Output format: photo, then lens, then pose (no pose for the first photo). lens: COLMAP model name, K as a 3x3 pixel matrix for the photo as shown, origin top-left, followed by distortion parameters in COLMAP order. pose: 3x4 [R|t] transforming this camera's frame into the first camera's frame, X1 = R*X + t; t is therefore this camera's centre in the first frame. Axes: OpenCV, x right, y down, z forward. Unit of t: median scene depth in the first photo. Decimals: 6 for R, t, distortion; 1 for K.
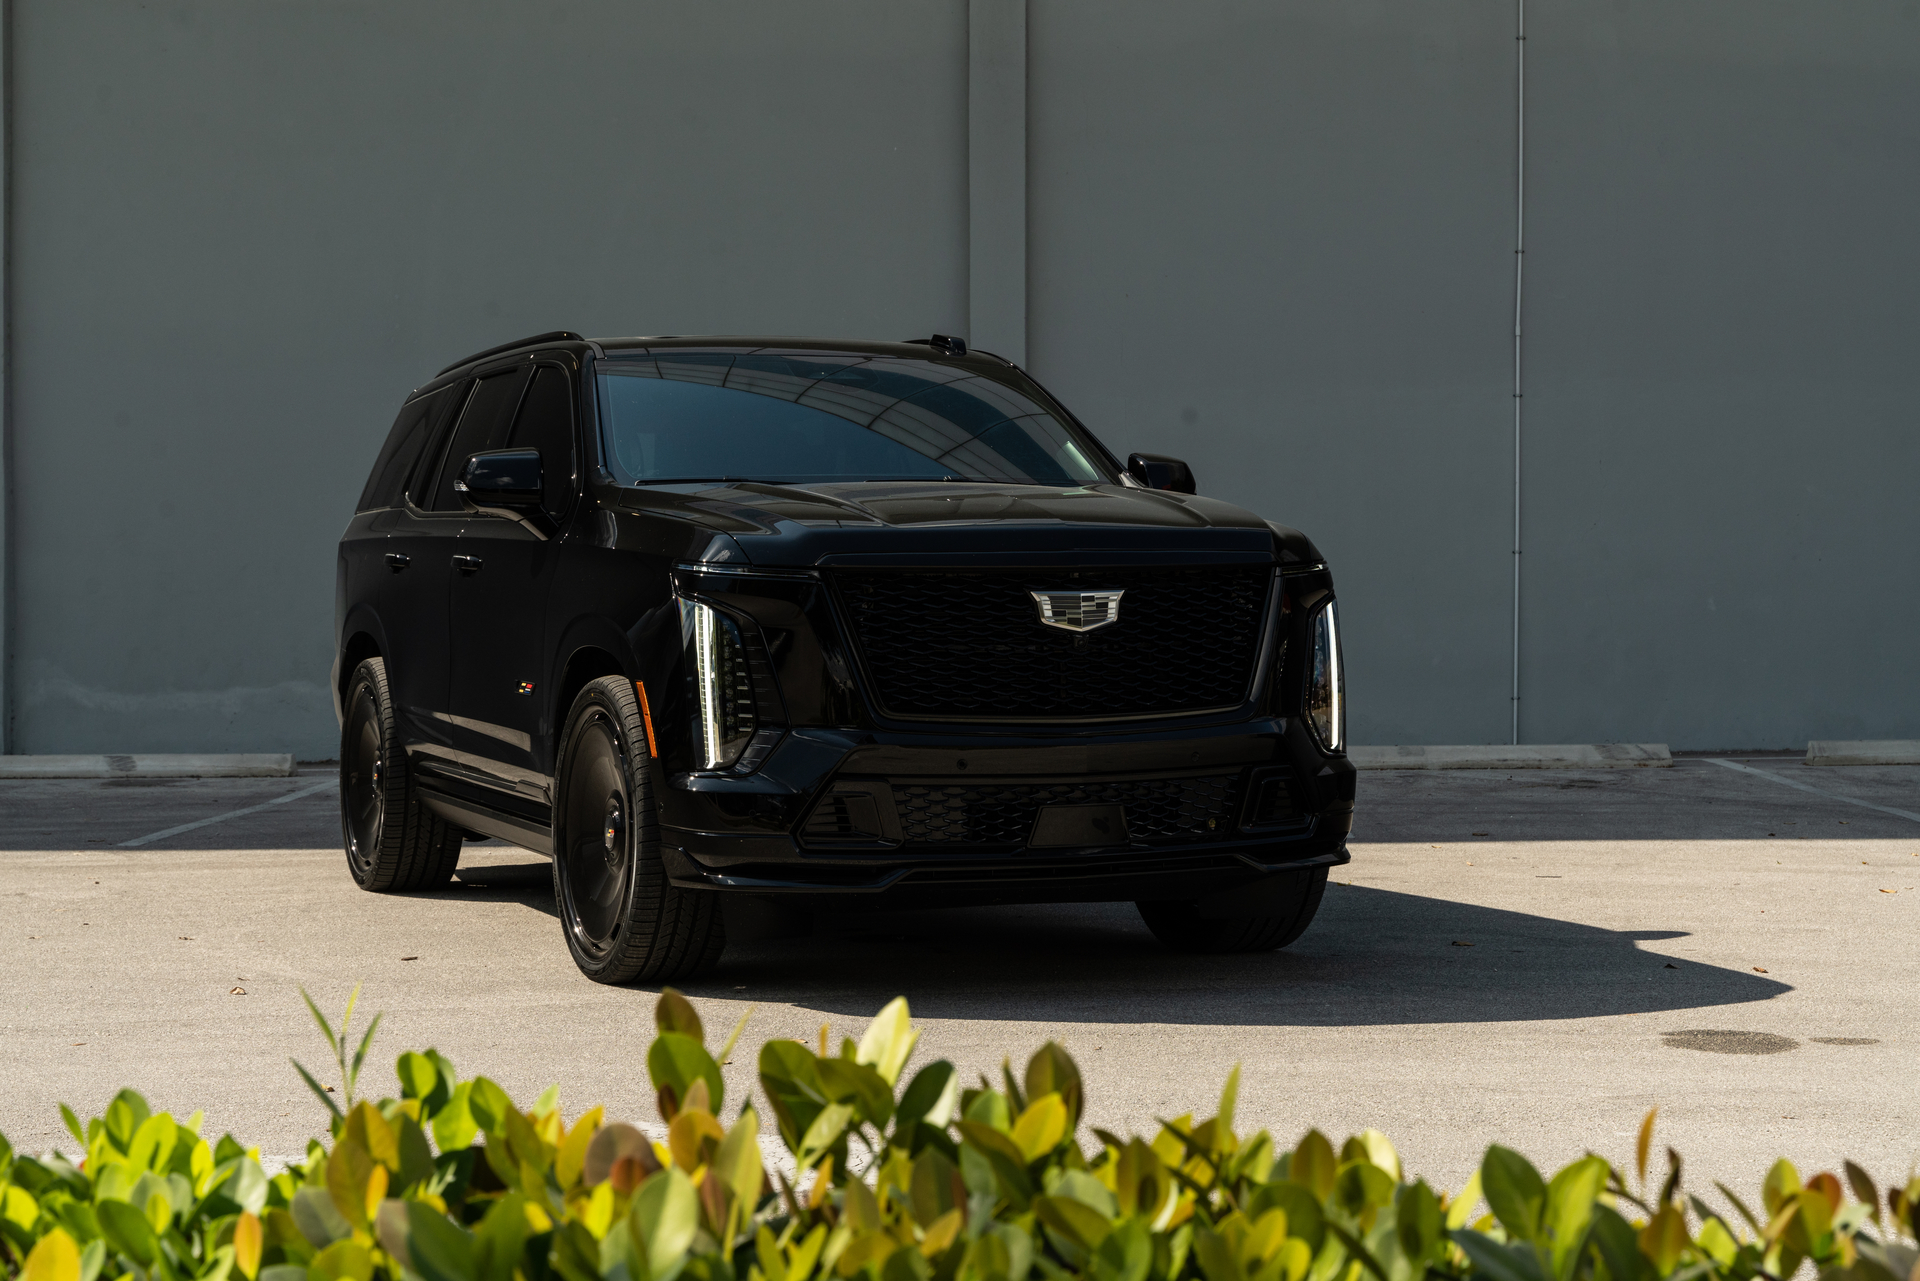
lens RADIAL K [[3336.8, 0, 1038.5], [0, 3336.8, 644.9], [0, 0, 1]] dist [-0.224756, 2.388499]
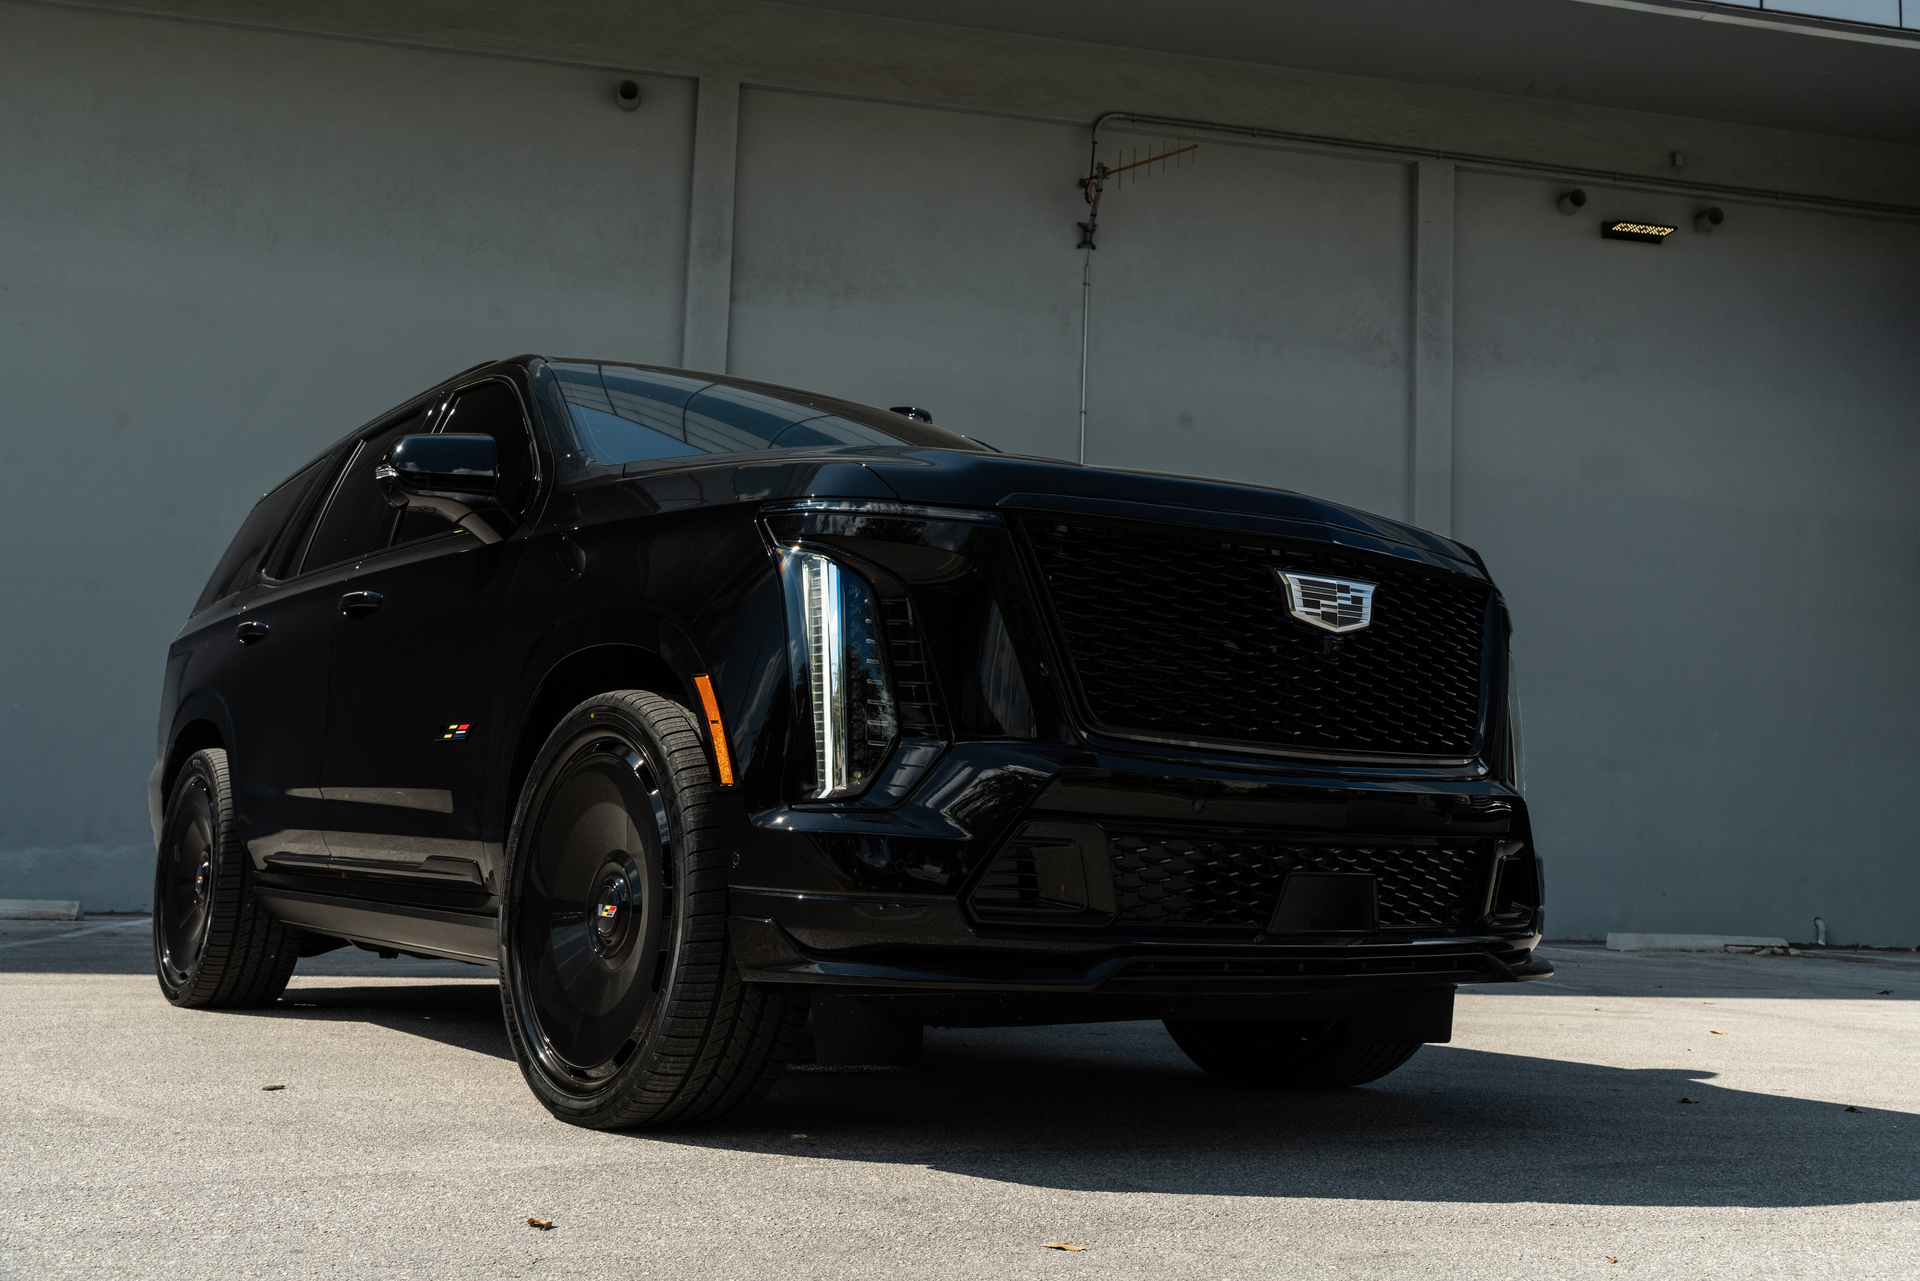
lens RADIAL K [[1896.1, 0, 960.0], [0, 1896.1, 640.5], [0, 0, 1]] dist [-0.008742, 0.009495]
pose [[0.975899, 0.057843, 0.210417, -0.144518], [-0.028676, 0.989862, -0.139110, 0.053981], [-0.216330, 0.129723, 0.967664, 0.587541]]
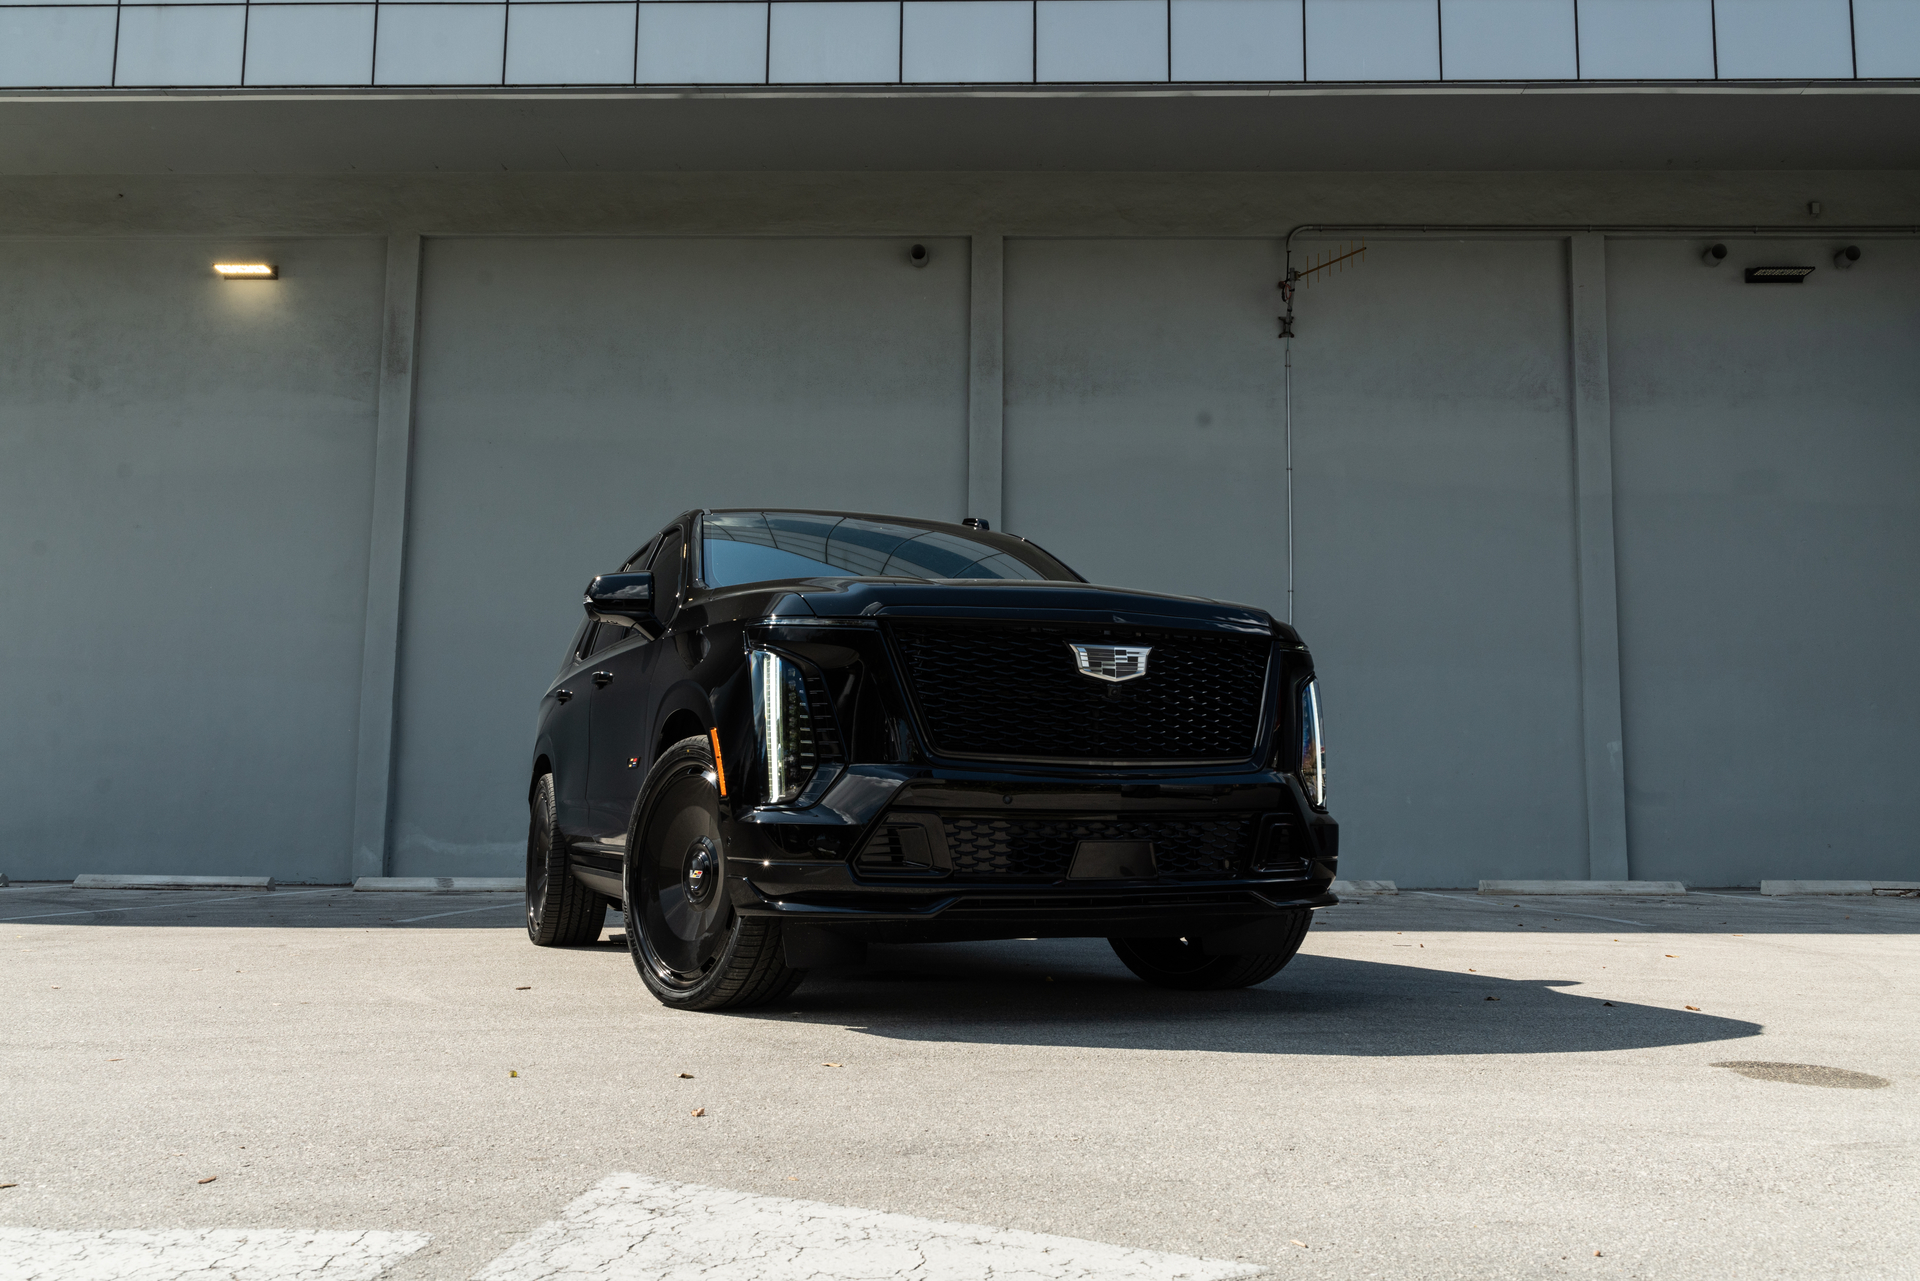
lens RADIAL K [[1581.7, 0, 960.0], [0, 1581.7, 640.5], [0, 0, 1]] dist [0.001701, -0.001126]
pose [[0.999893, 0.006487, -0.013140, -0.029720], [-0.008286, 0.989849, -0.141879, 0.053837], [0.012087, 0.141972, 0.989797, 0.455596]]
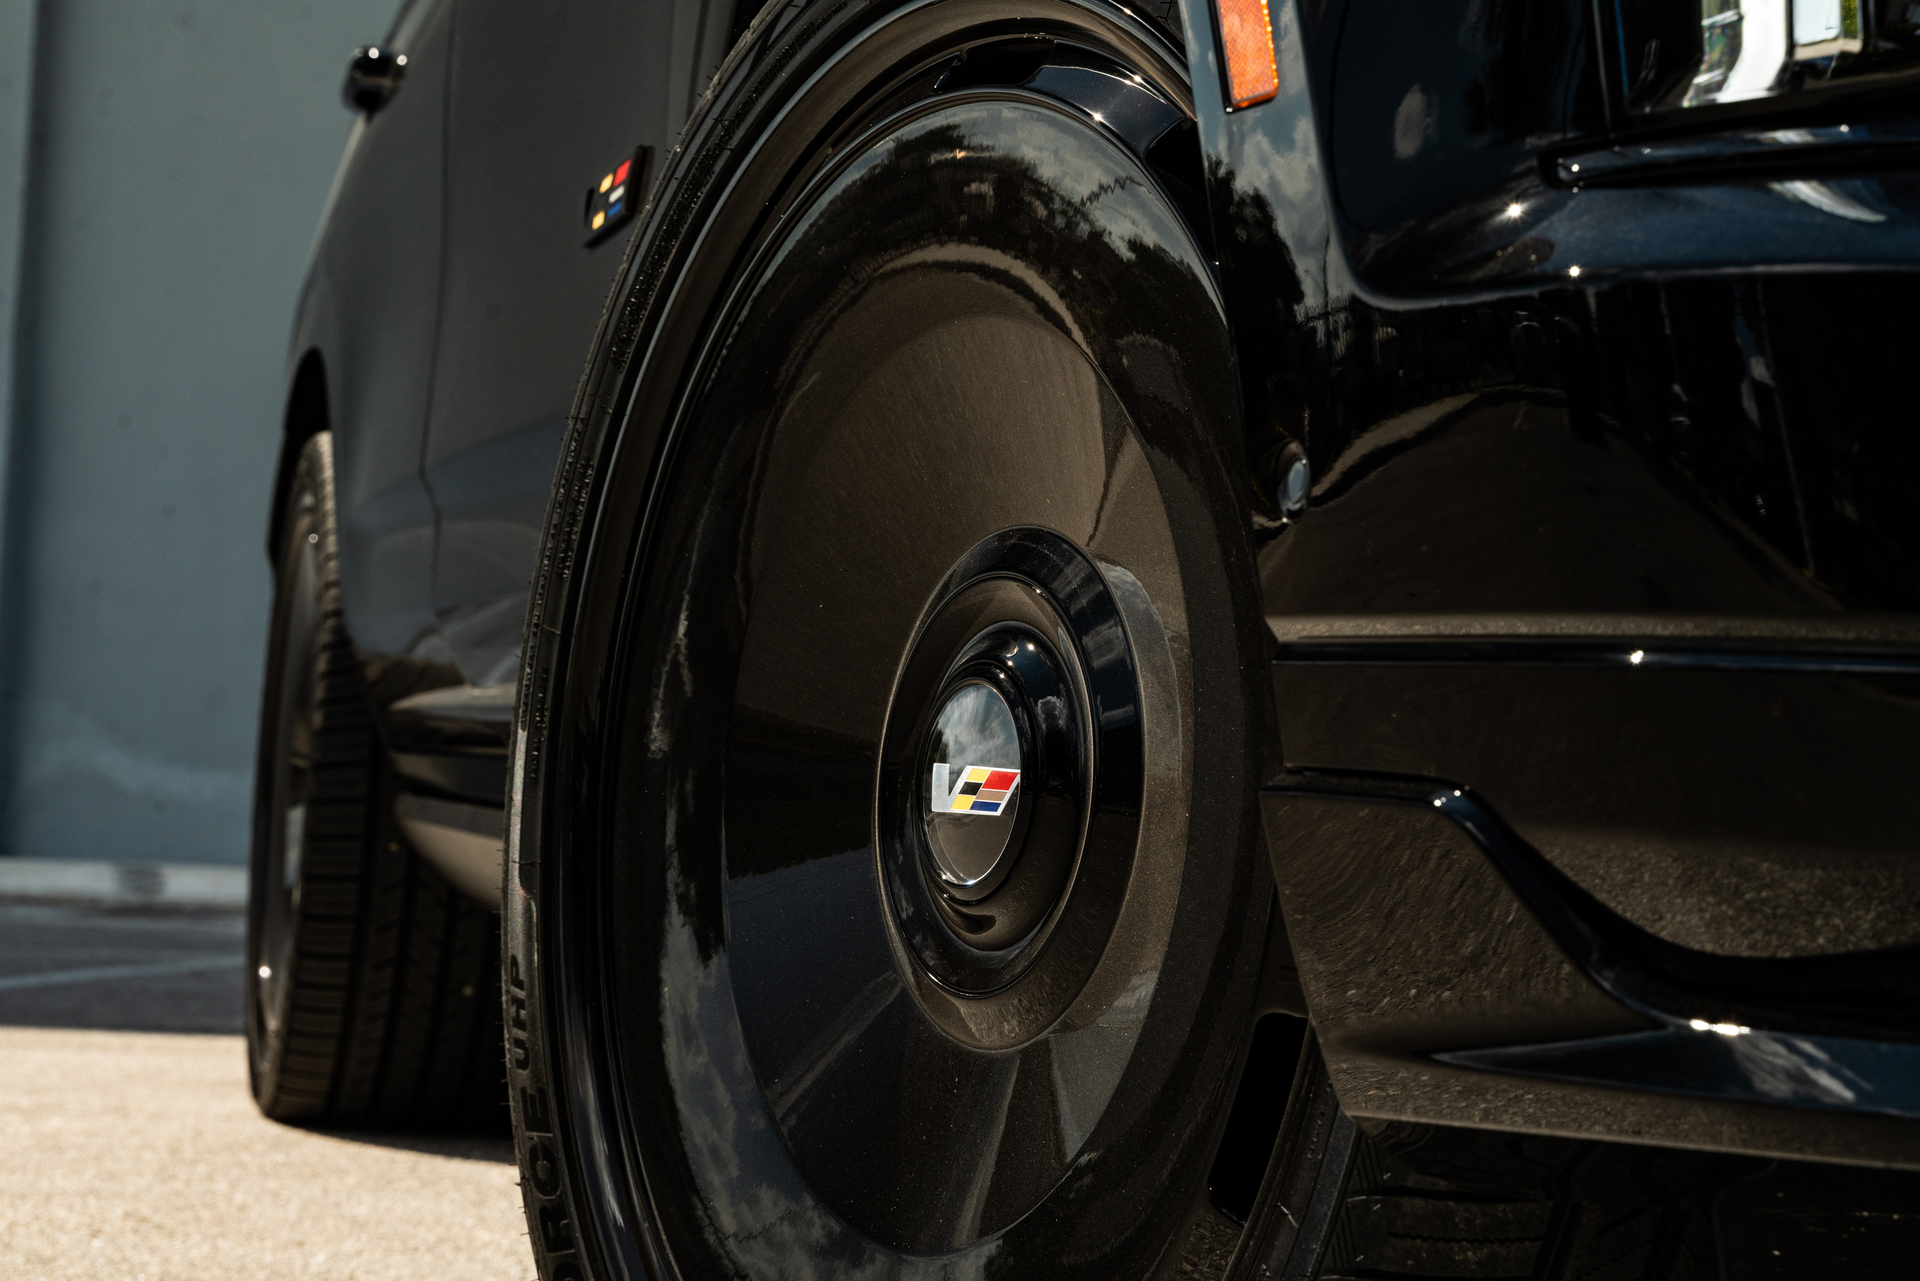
lens RADIAL K [[3907.8, 0, 960.5], [0, 3907.8, 574.9], [0, 0, 1]] dist [0.013453, -0.003321]
pose [[0.987054, 0.034356, -0.156663, -0.097315], [-0.047098, 0.995812, -0.078366, 0.061507], [0.153314, 0.084730, 0.984538, 0.811223]]
